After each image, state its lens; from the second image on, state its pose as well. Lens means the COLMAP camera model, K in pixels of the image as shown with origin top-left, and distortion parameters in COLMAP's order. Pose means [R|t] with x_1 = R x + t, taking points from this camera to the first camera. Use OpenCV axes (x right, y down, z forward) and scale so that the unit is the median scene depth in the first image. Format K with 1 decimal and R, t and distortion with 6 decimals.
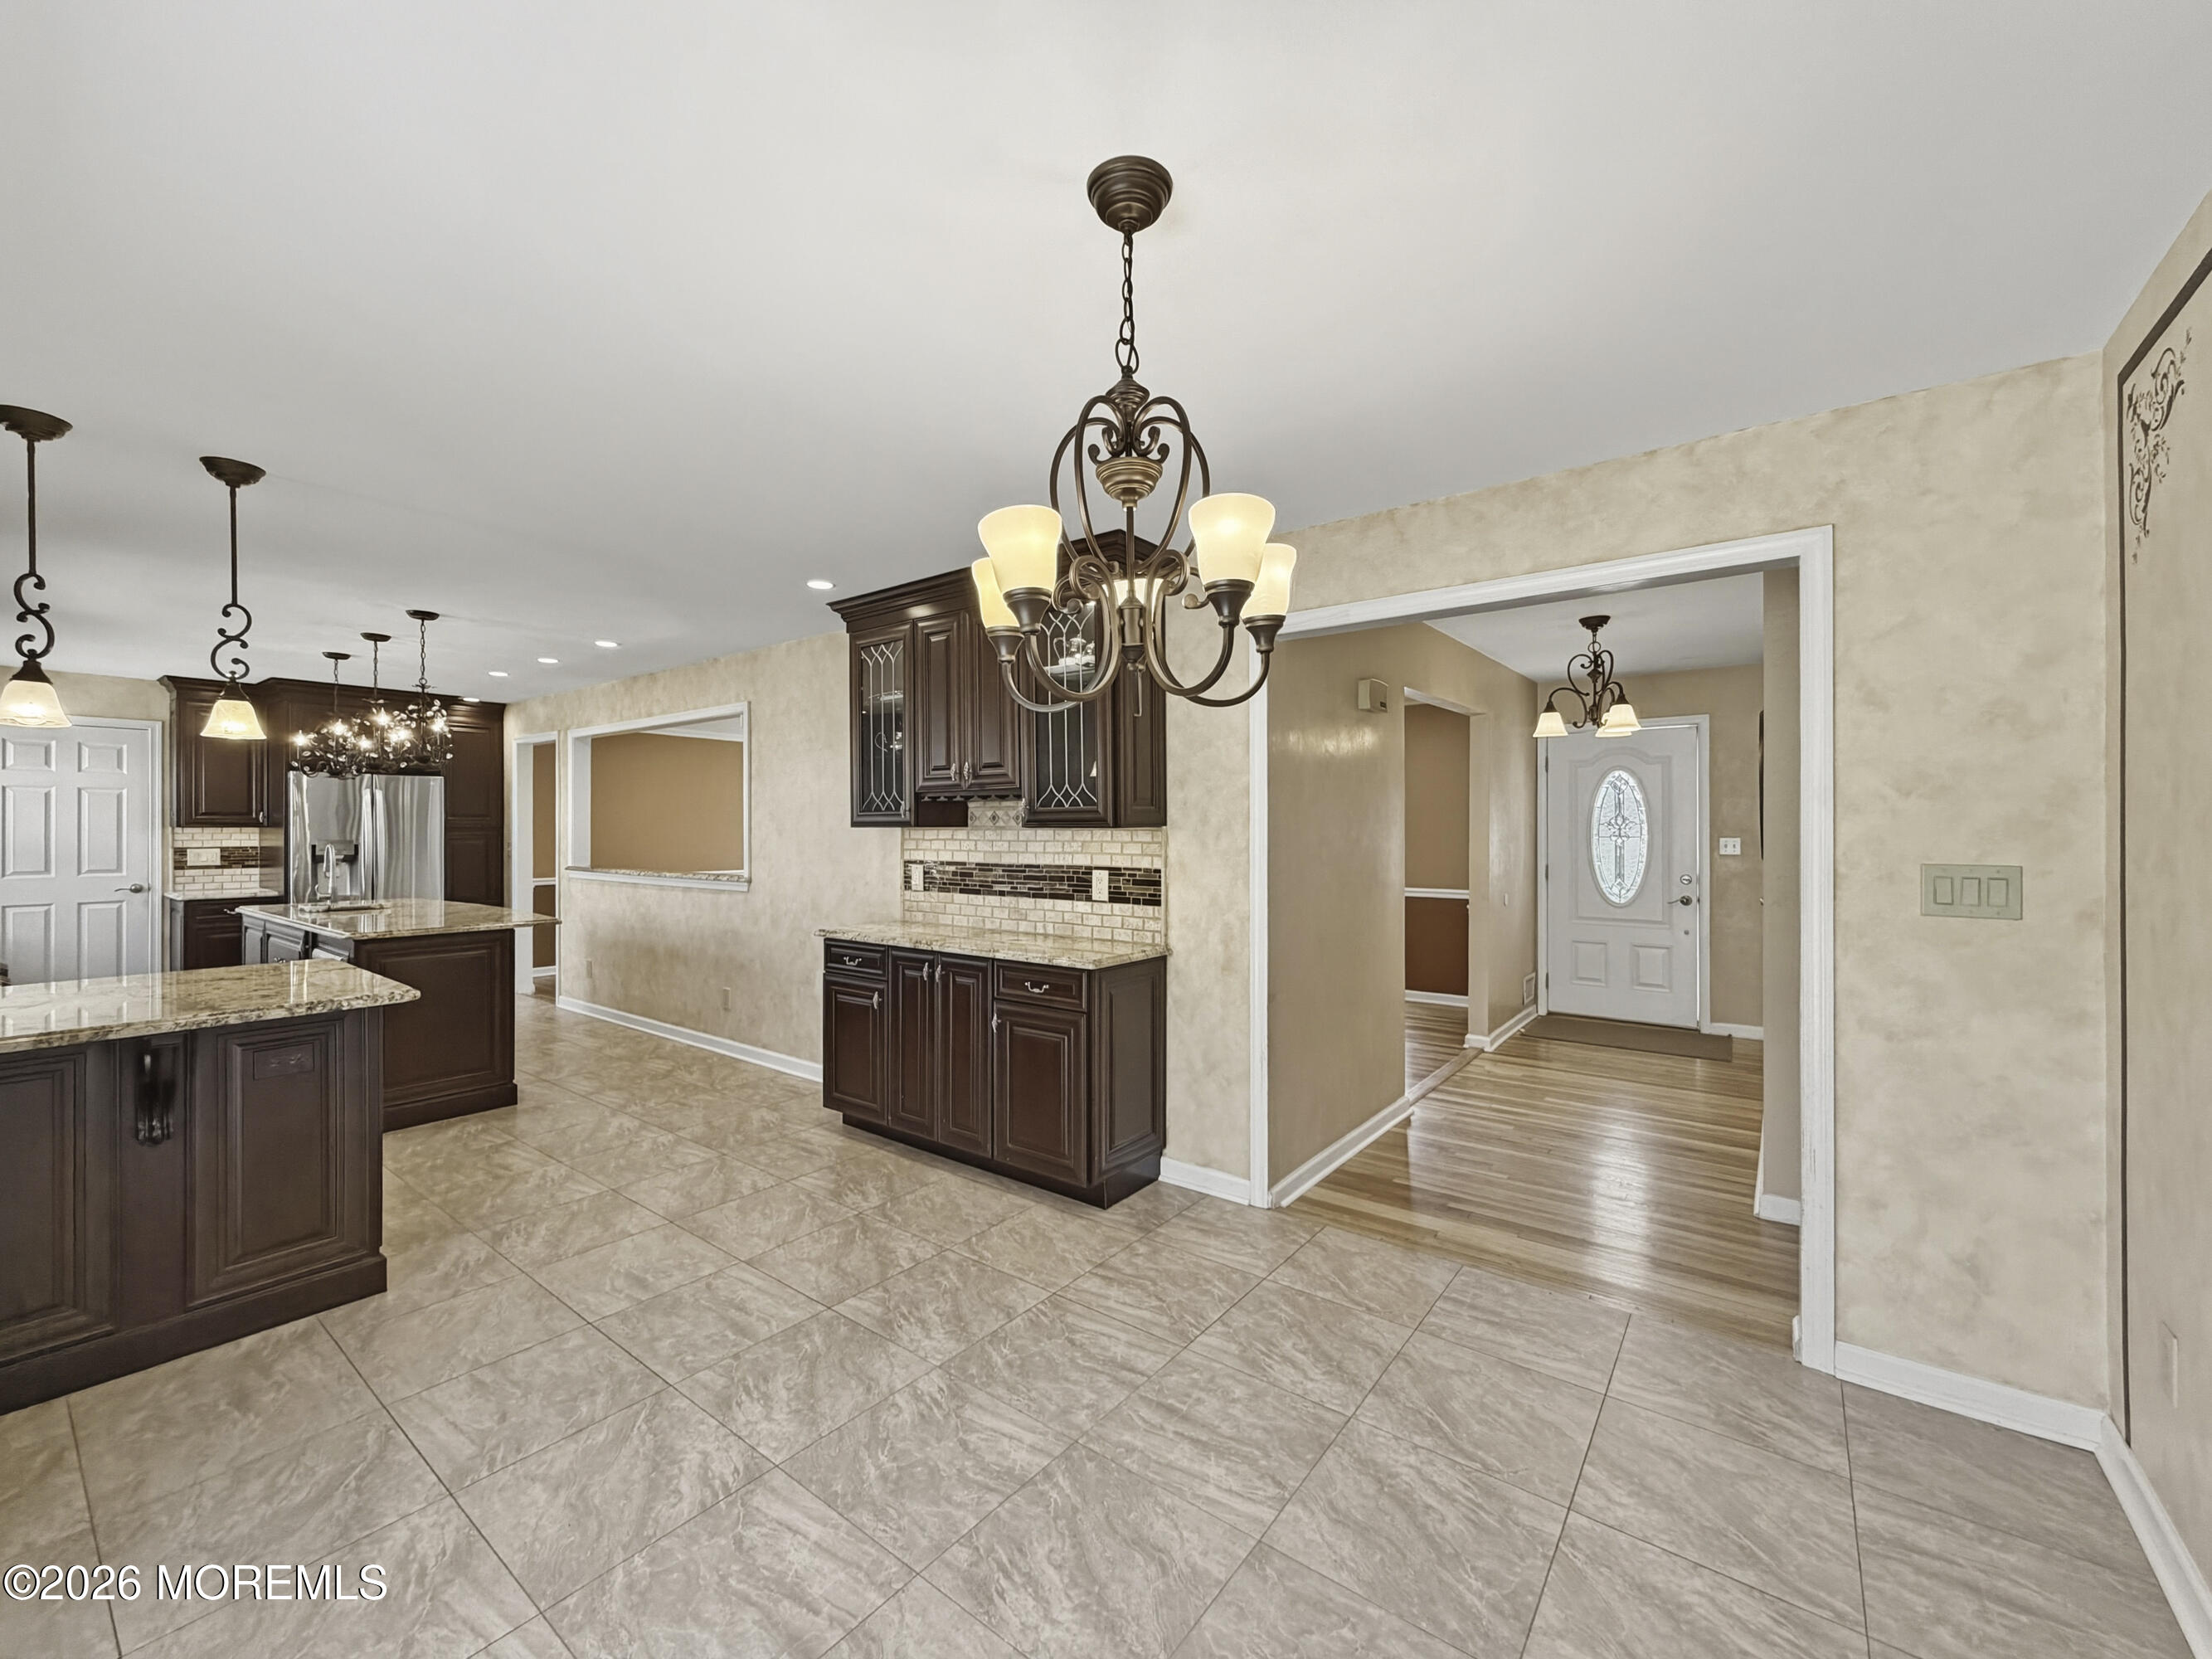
lens RADIAL K [[893.3, 0, 1100.5], [0, 893.3, 829.3], [0, 0, 1]] dist [-0.001056, 0.000399]
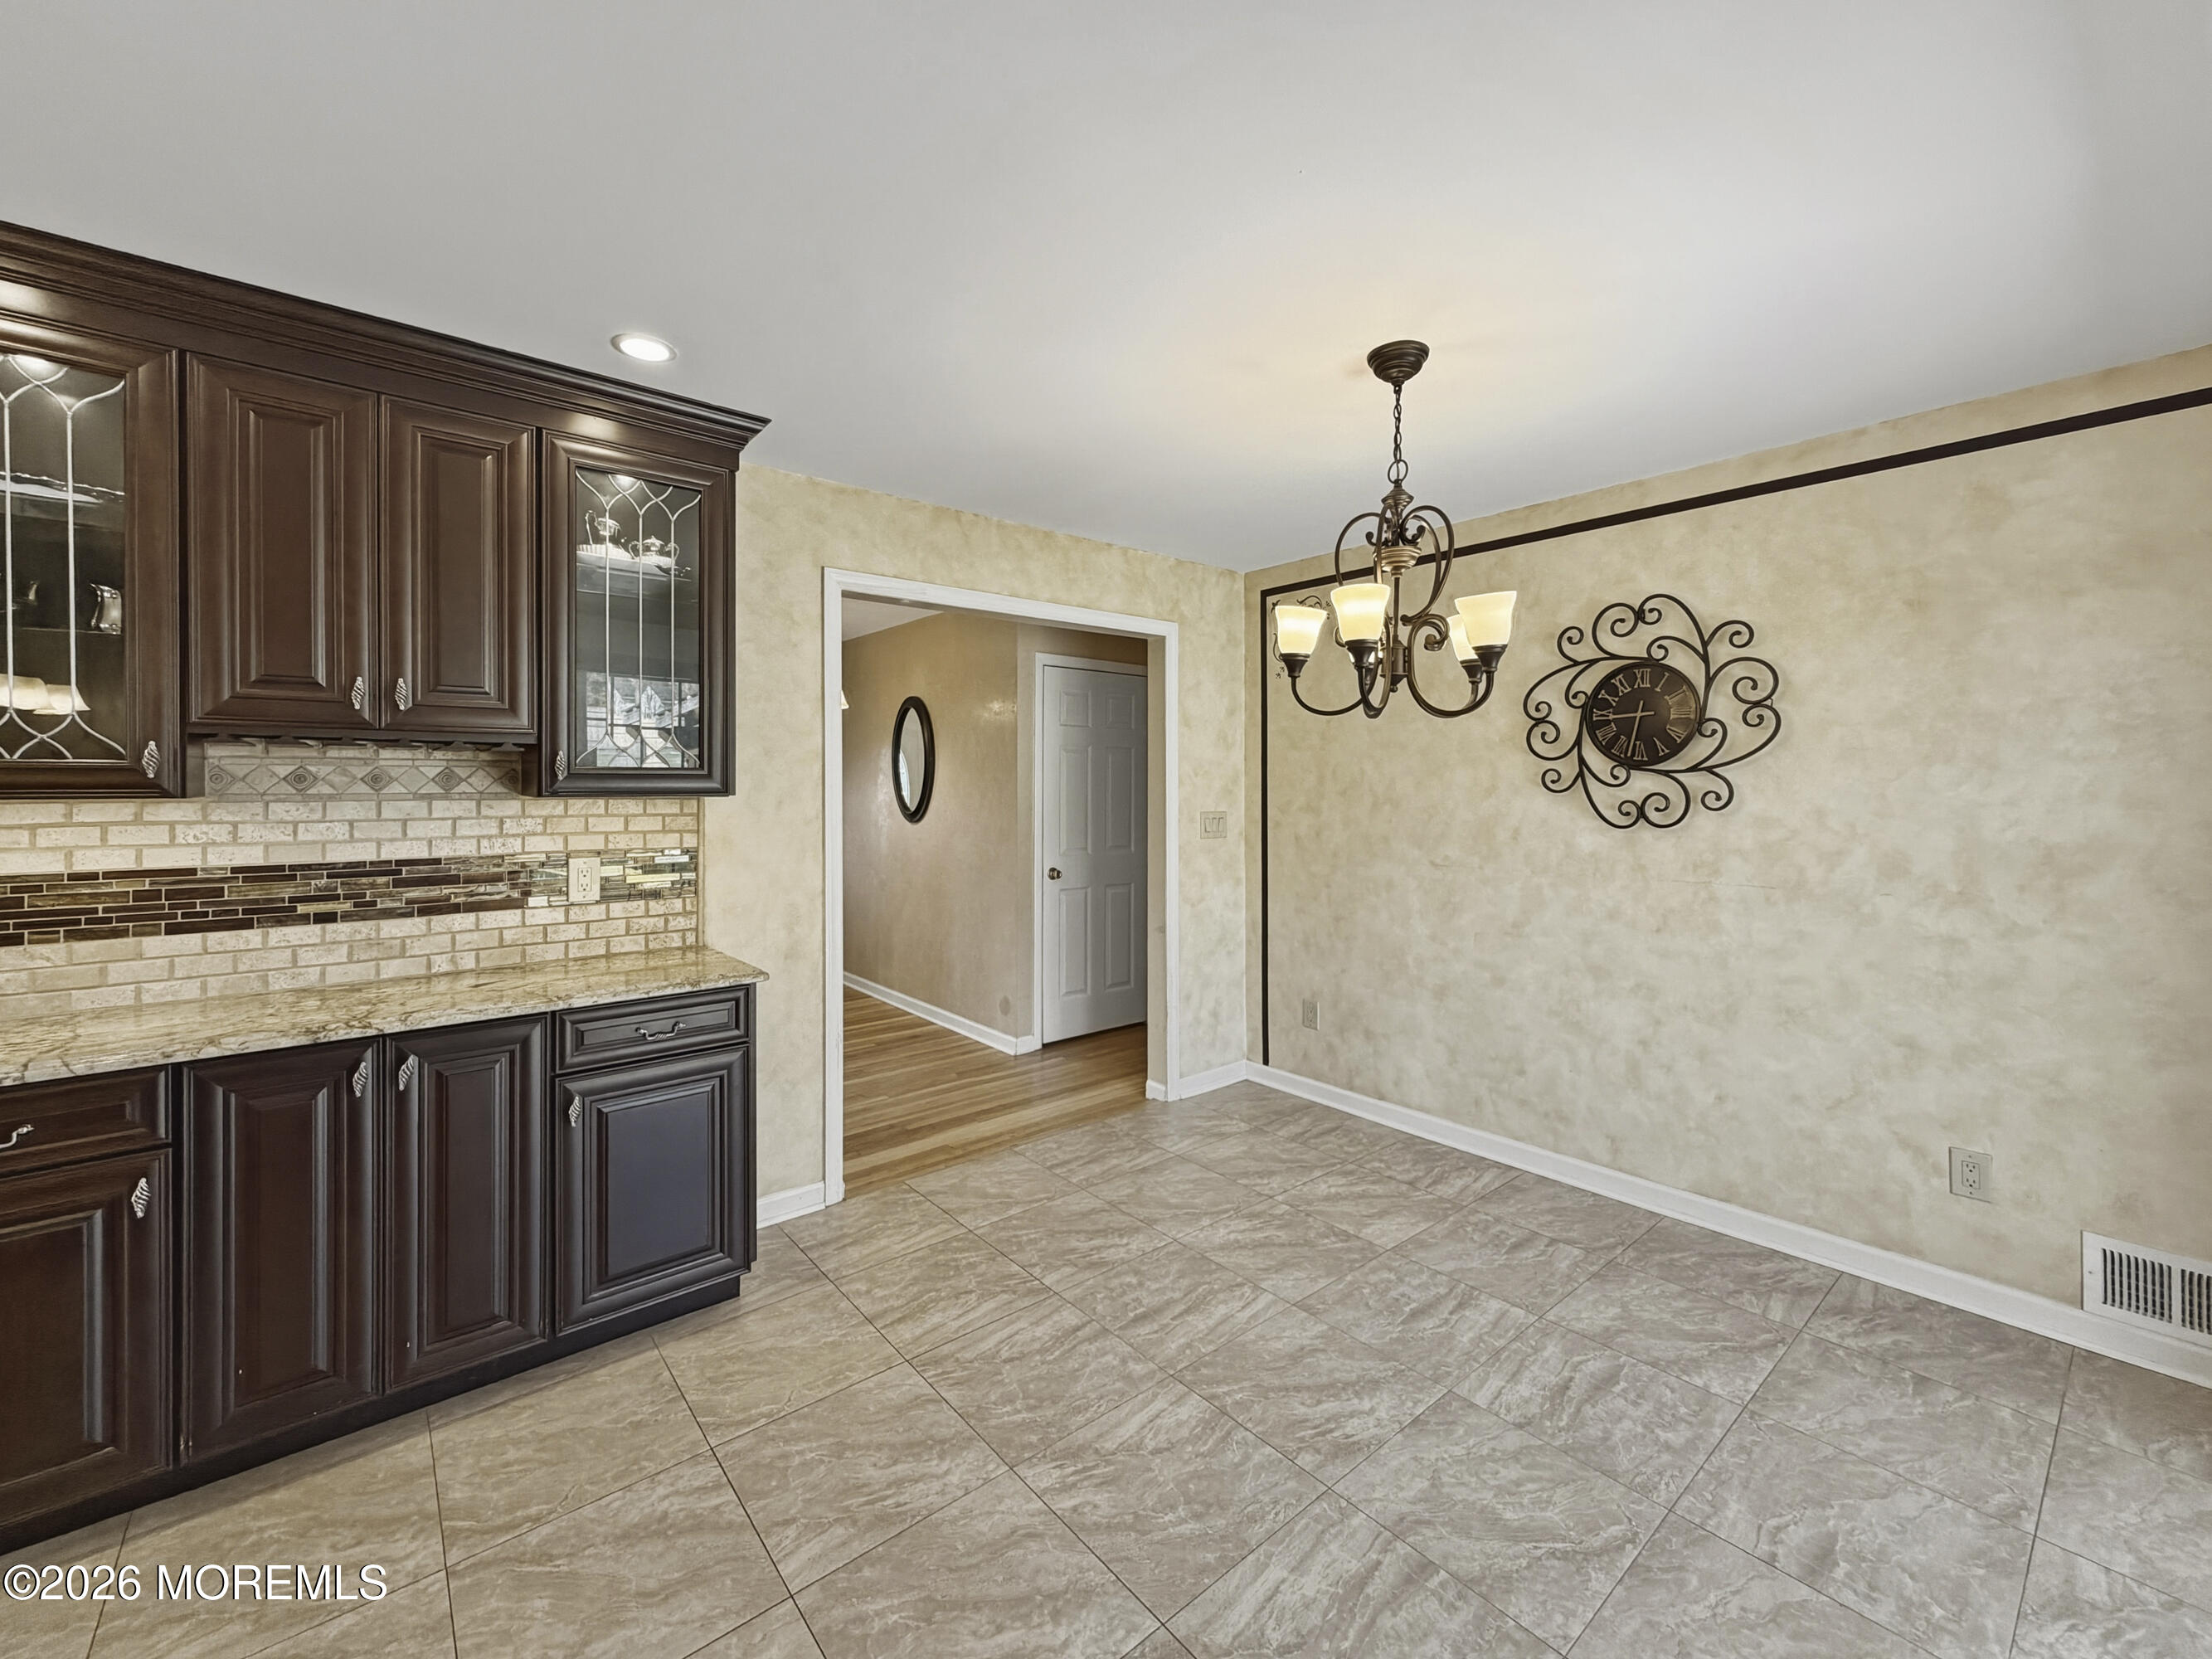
lens RADIAL K [[893.3, 0, 1116.3], [0, 893.3, 794.3], [0, 0, 1]] dist [-0.001056, 0.000399]
pose [[0.214762, -0.006356, 0.976646, -0.603434], [0.000263, 0.999979, 0.006450, -0.007708], [-0.976666, -0.001128, 0.214759, 0.468992]]
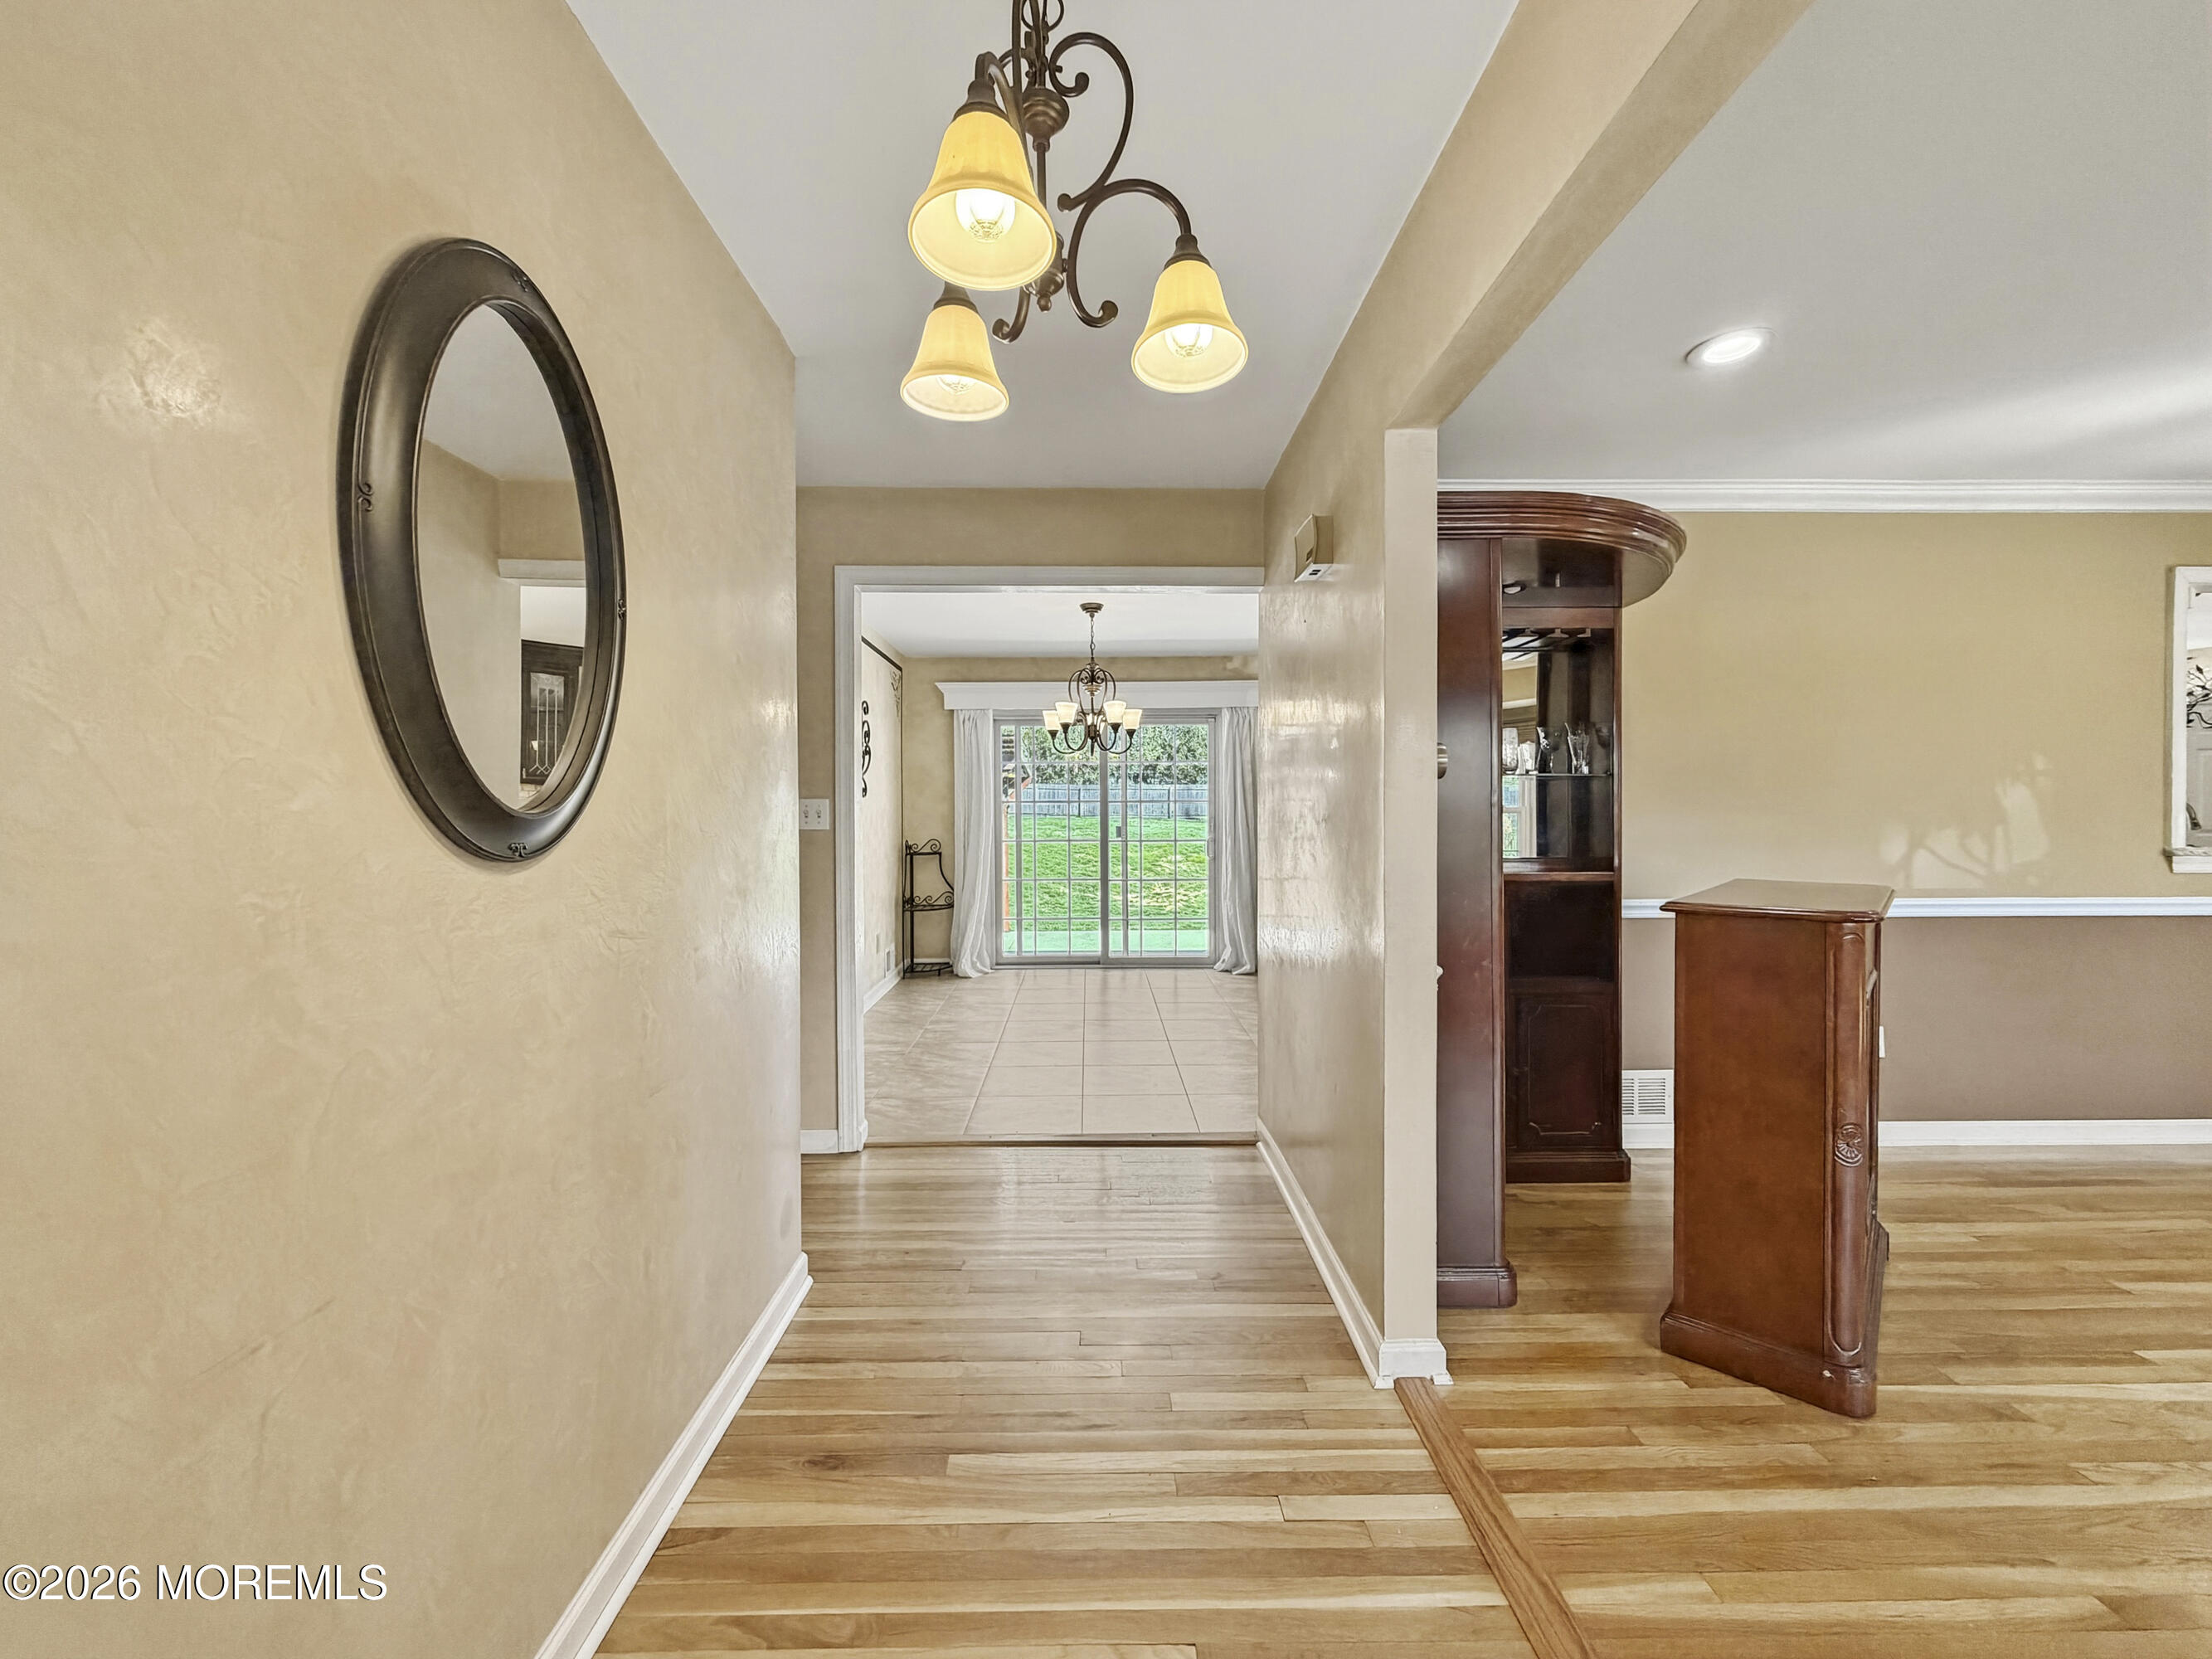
lens RADIAL K [[893.3, 0, 1095.6], [0, 893.3, 818.6], [0, 0, 1]] dist [-0.001056, 0.000399]
pose [[-0.785827, 0.007244, -0.618404, 0.899713], [0.003029, 0.999964, 0.007865, 0.038293], [0.618439, 0.004308, -0.785821, 1.549675]]
